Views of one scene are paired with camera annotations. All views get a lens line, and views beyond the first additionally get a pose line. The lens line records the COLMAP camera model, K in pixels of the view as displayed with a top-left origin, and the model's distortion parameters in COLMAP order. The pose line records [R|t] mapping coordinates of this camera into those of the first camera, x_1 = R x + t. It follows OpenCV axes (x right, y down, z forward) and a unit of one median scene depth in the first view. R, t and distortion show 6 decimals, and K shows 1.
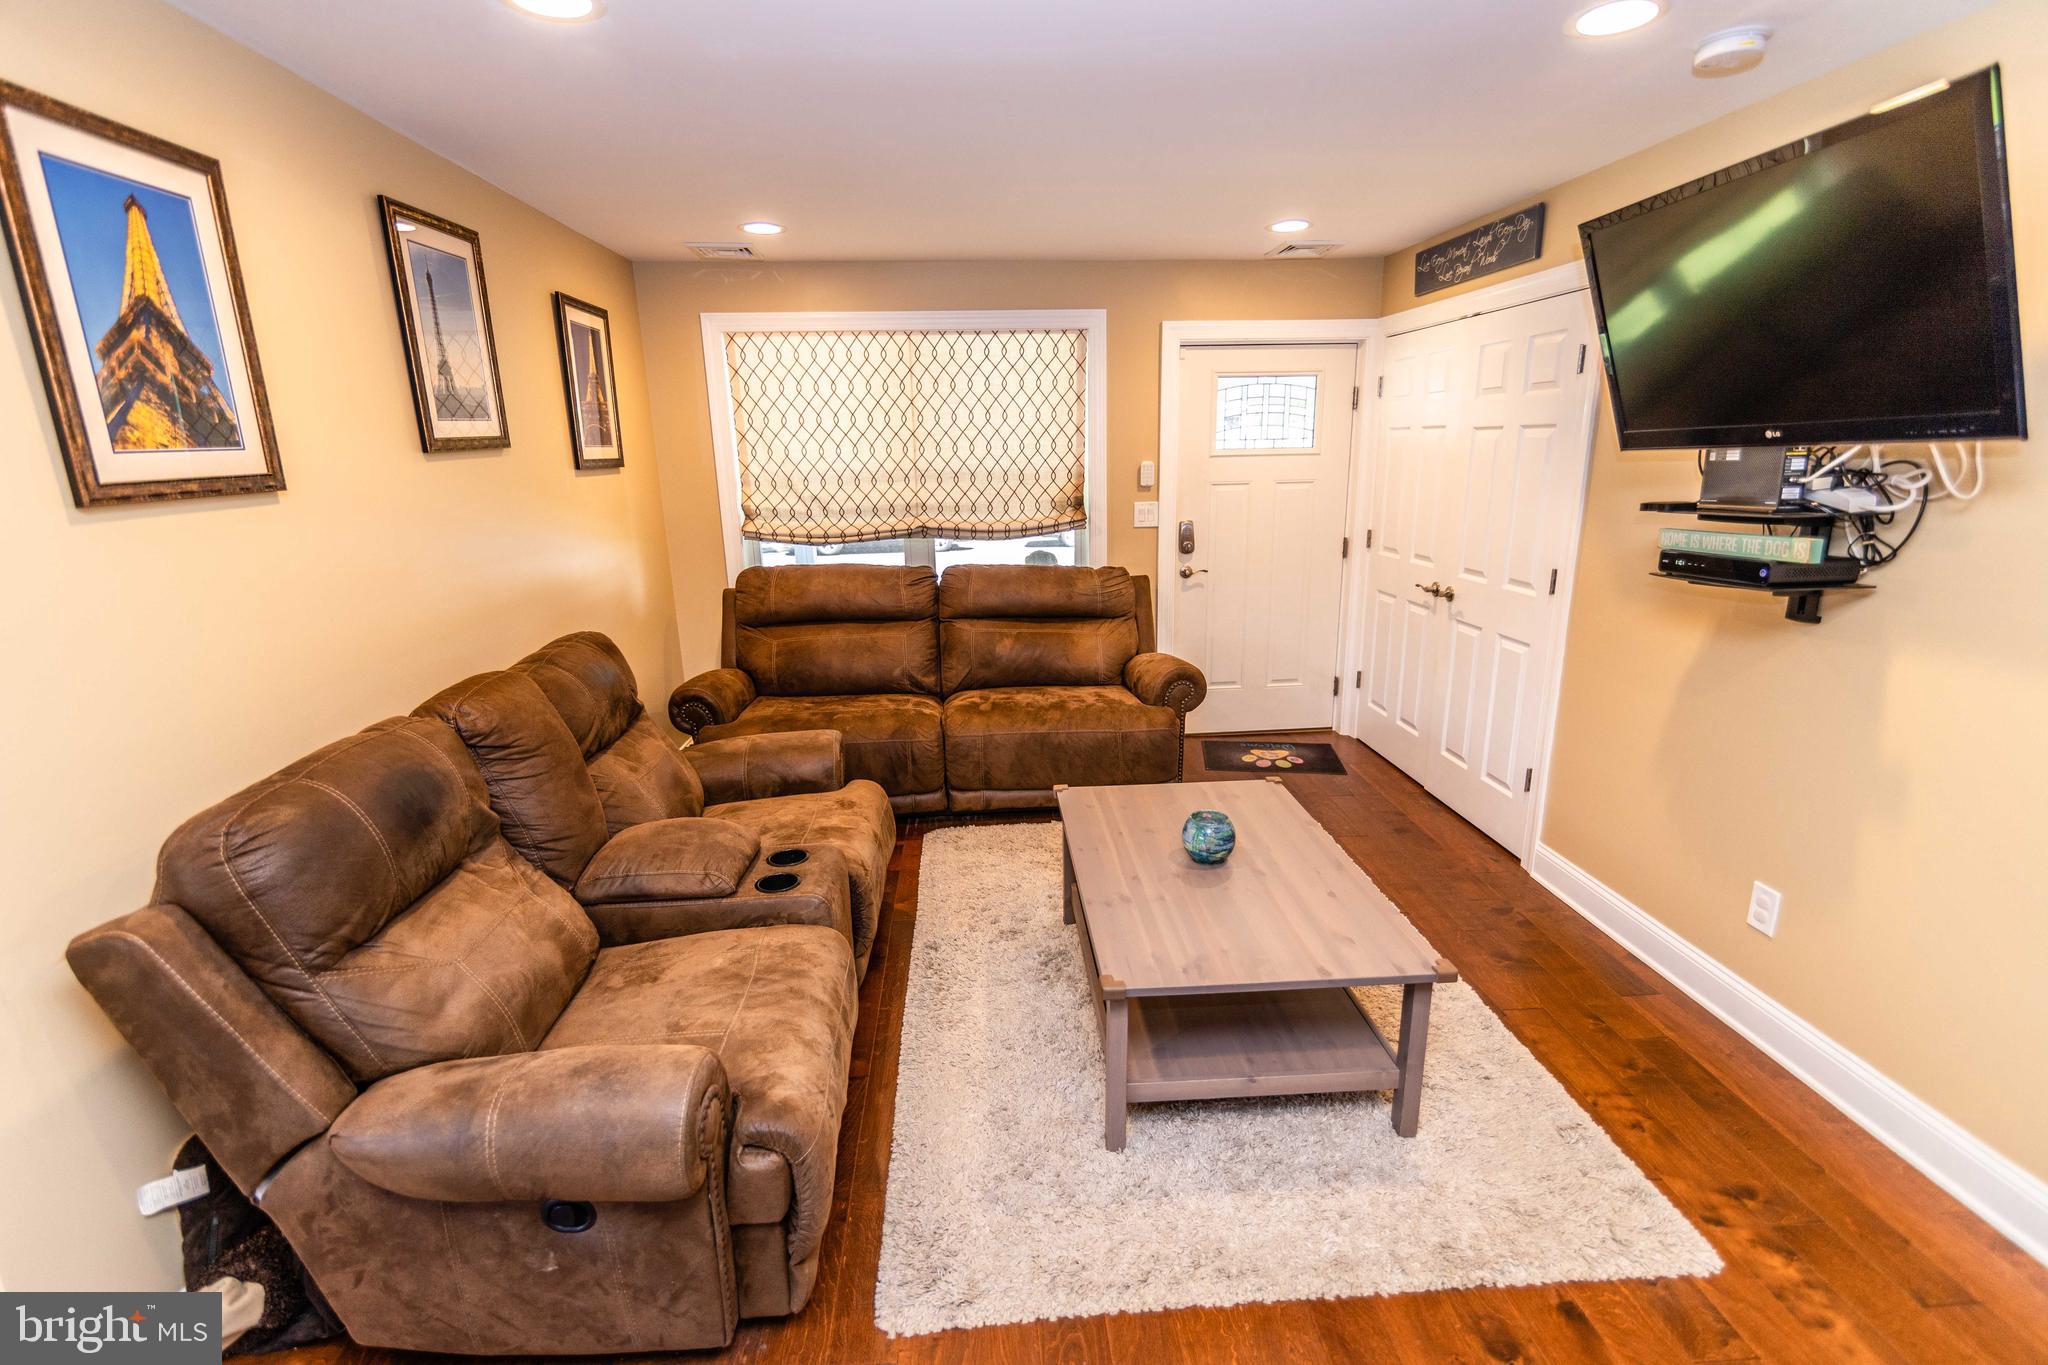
lens RADIAL K [[923.2, 0, 1024.0], [0, 923.2, 682.5], [0, 0, 1]] dist [-0.000564, -0.000410]
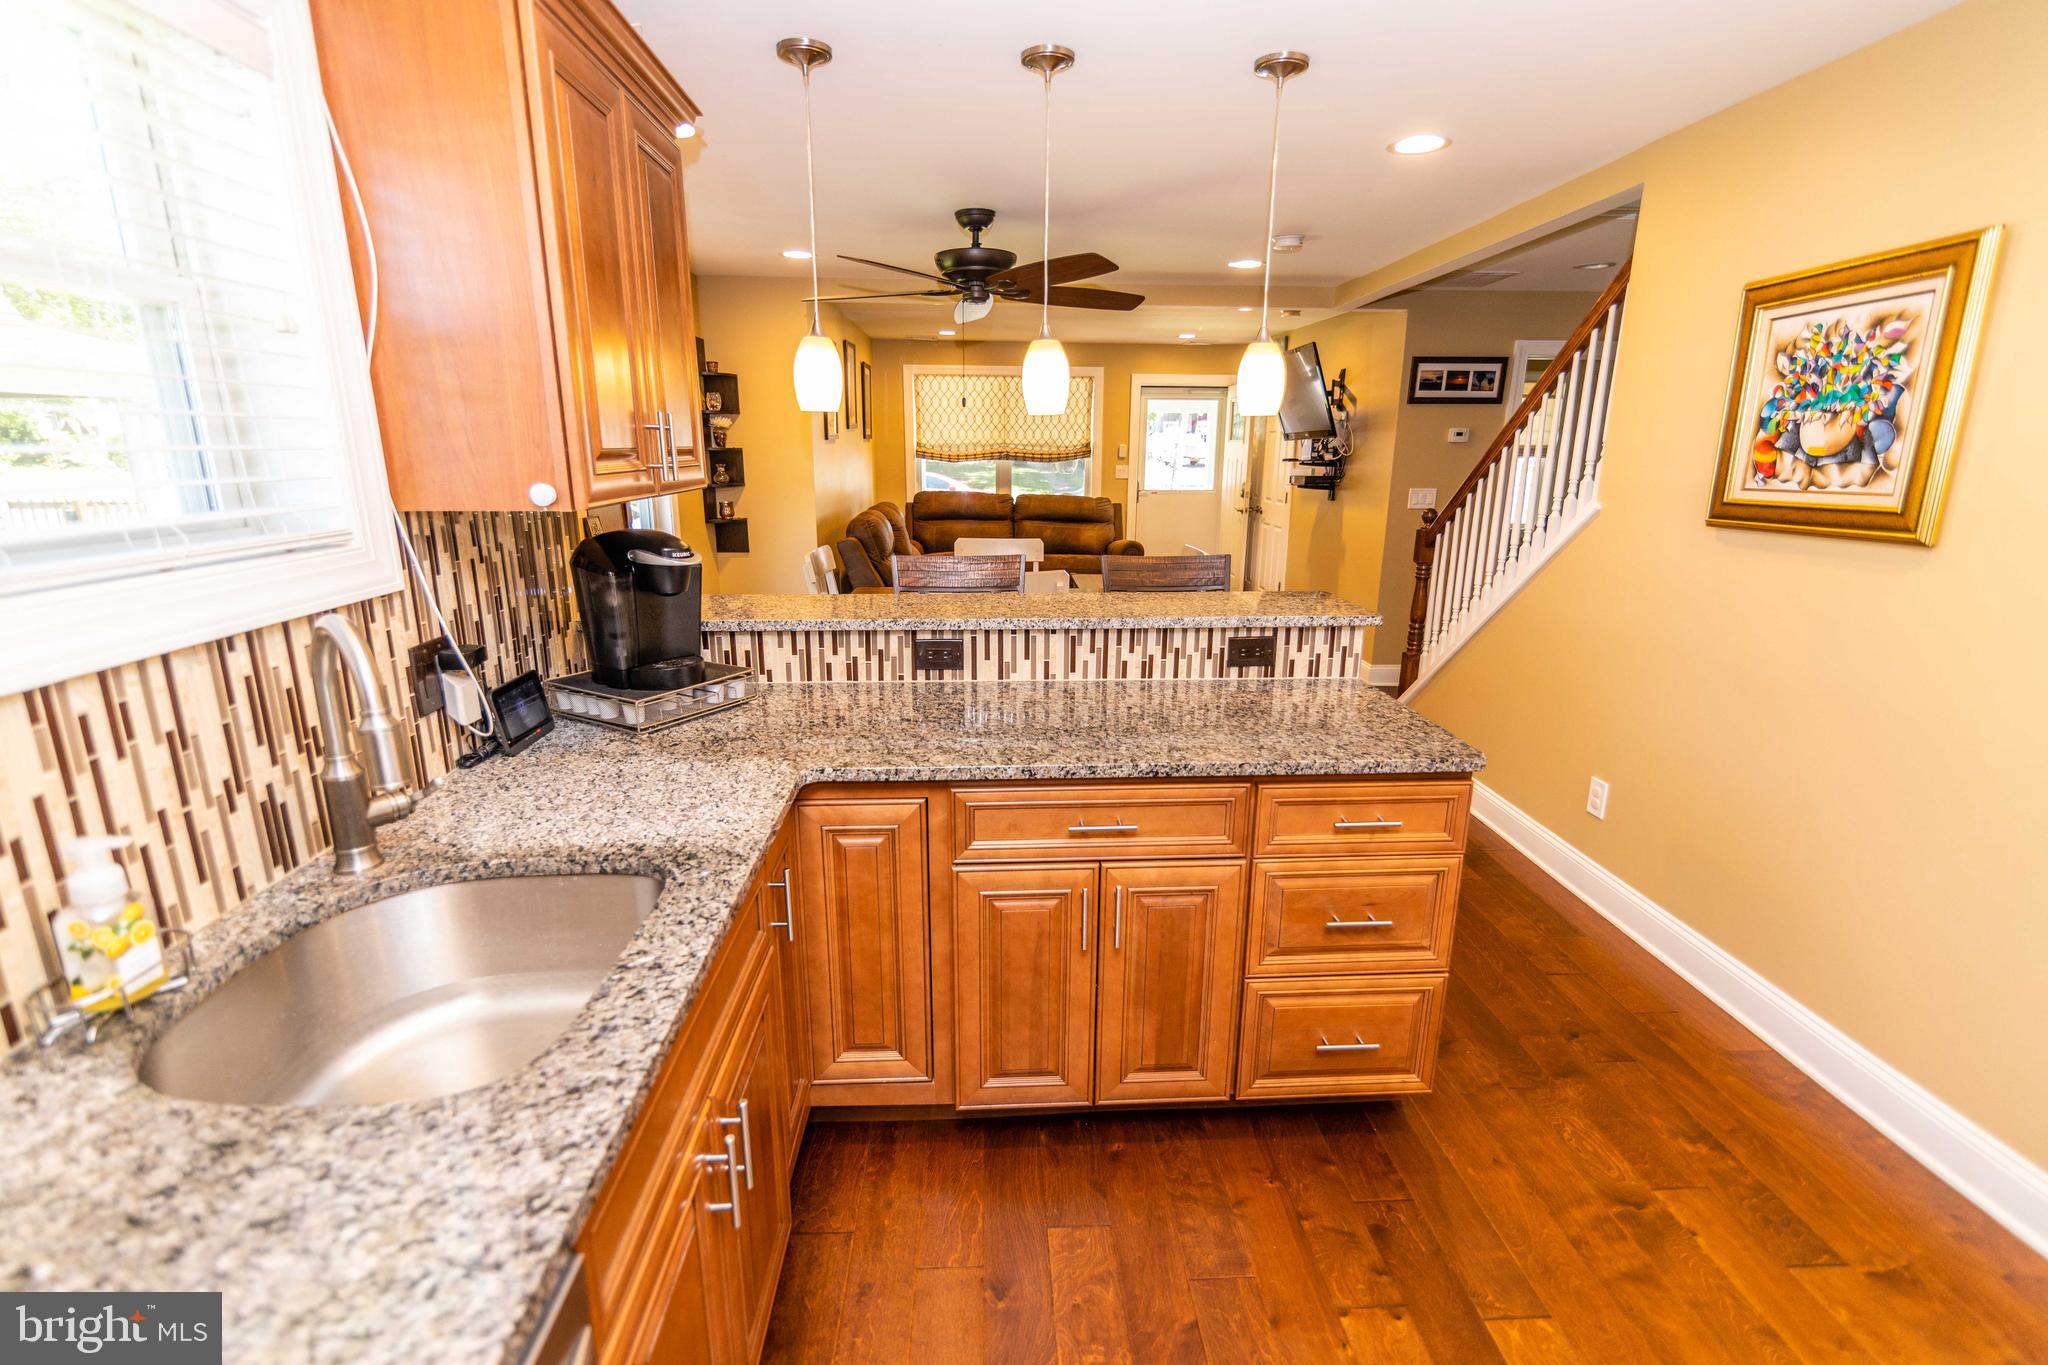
lens RADIAL K [[941.1, 0, 1015.5], [0, 941.1, 682.9], [0, 0, 1]] dist [0.001140, -0.000420]
pose [[0.998911, 0.035701, -0.030022, -0.016560], [-0.035667, 0.999362, 0.001672, 0.288633], [0.030062, -0.000599, 0.999548, -1.067659]]
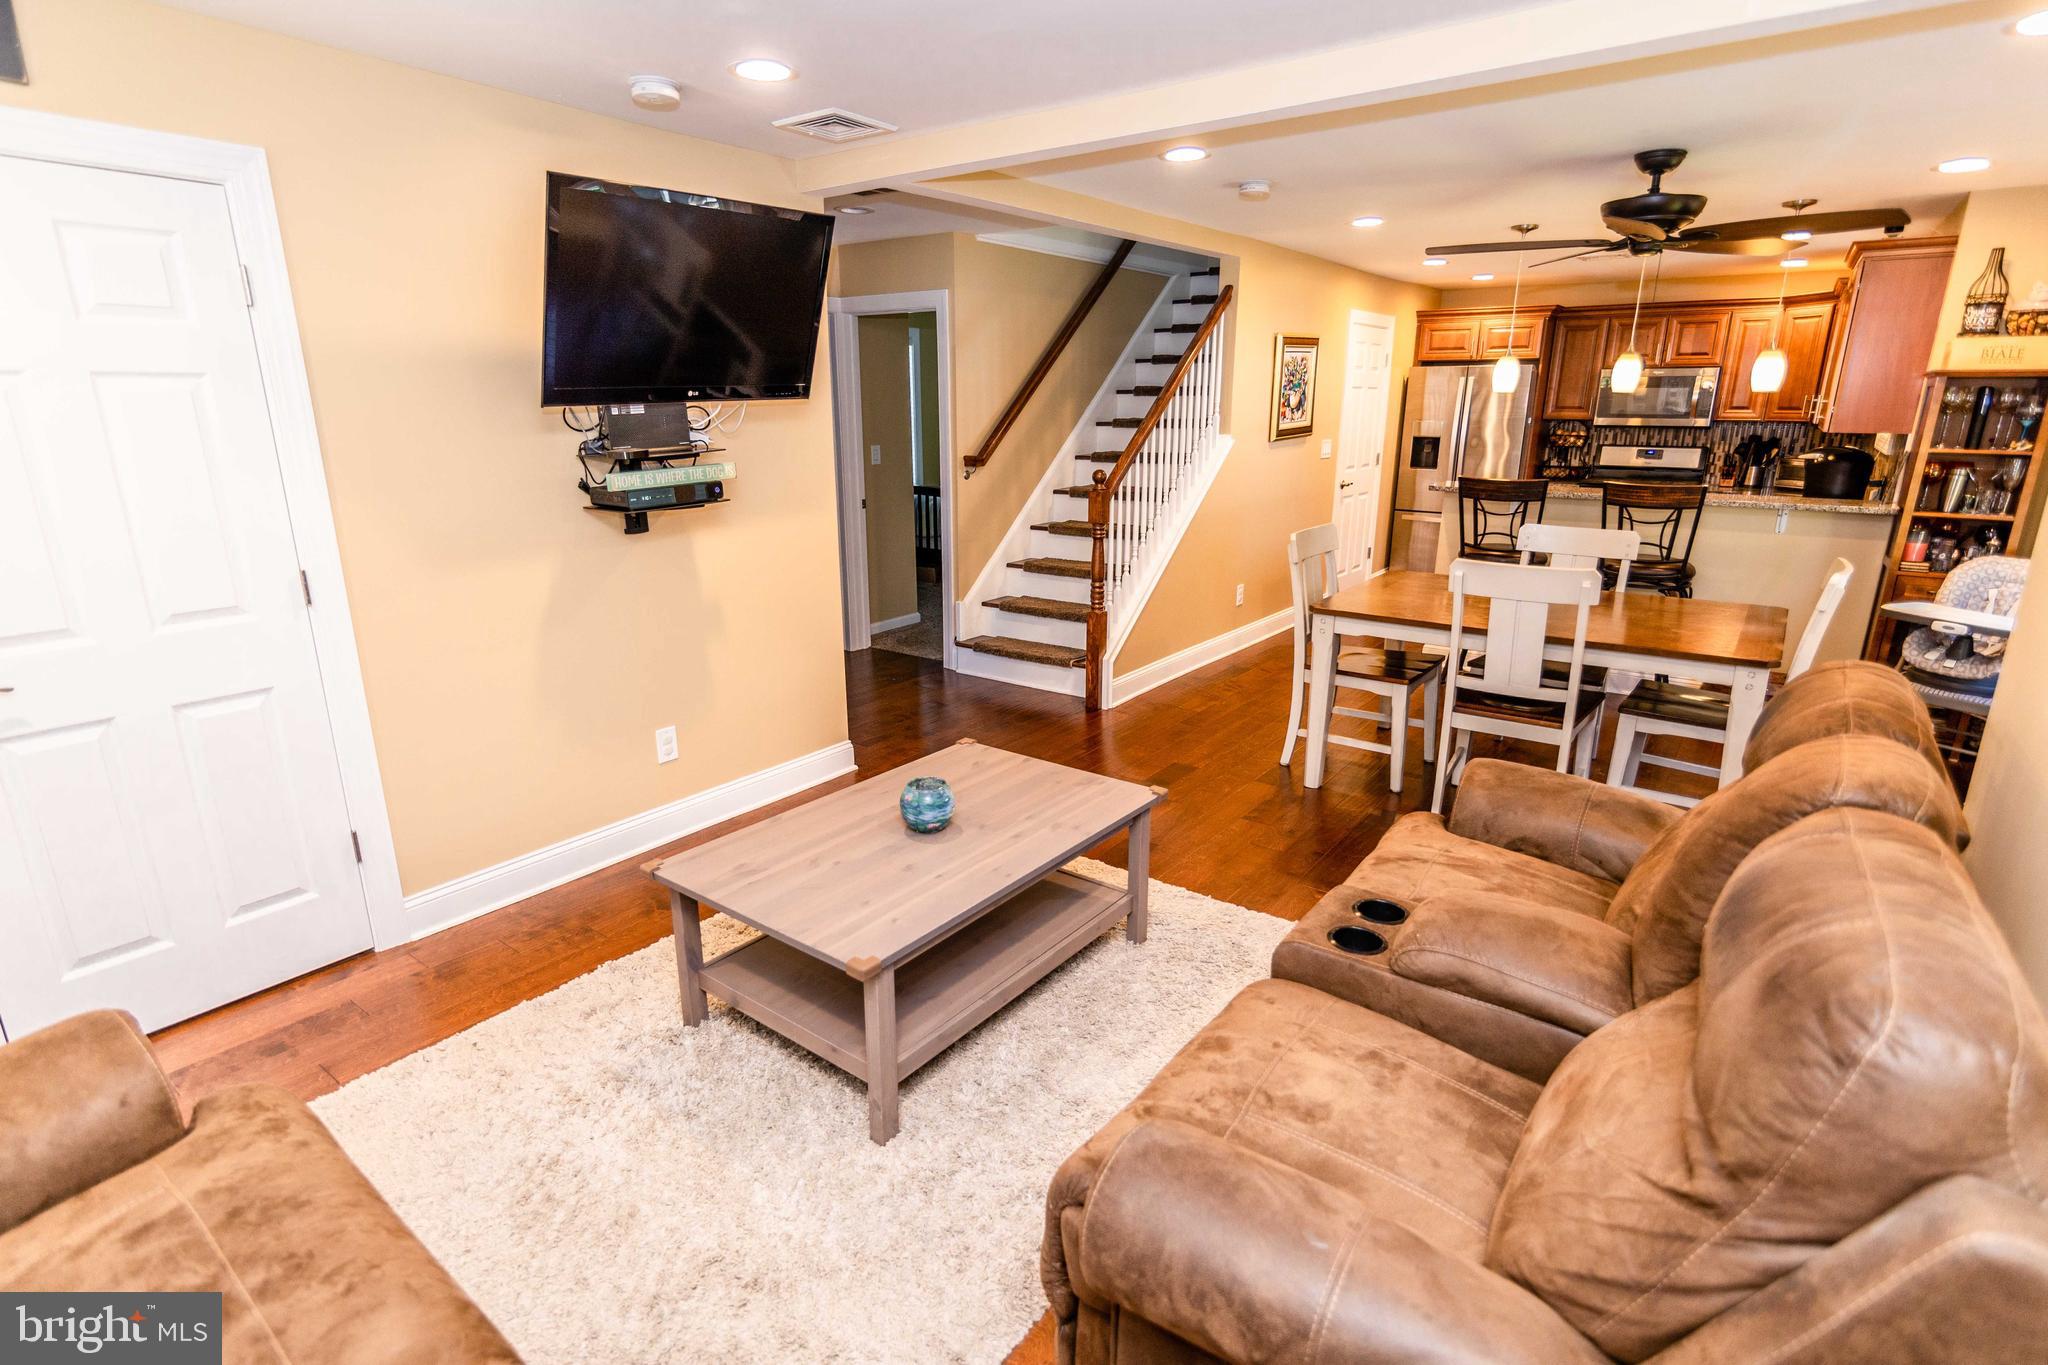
lens RADIAL K [[1000.4, 0, 1023.6], [0, 1000.4, 688.2], [0, 0, 1]] dist [0.000368, 0.000138]
pose [[-0.757532, -0.161601, 0.632479, -0.296993], [0.177243, 0.881563, 0.437530, -0.218082], [-0.628275, 0.443545, -0.639170, 0.897572]]
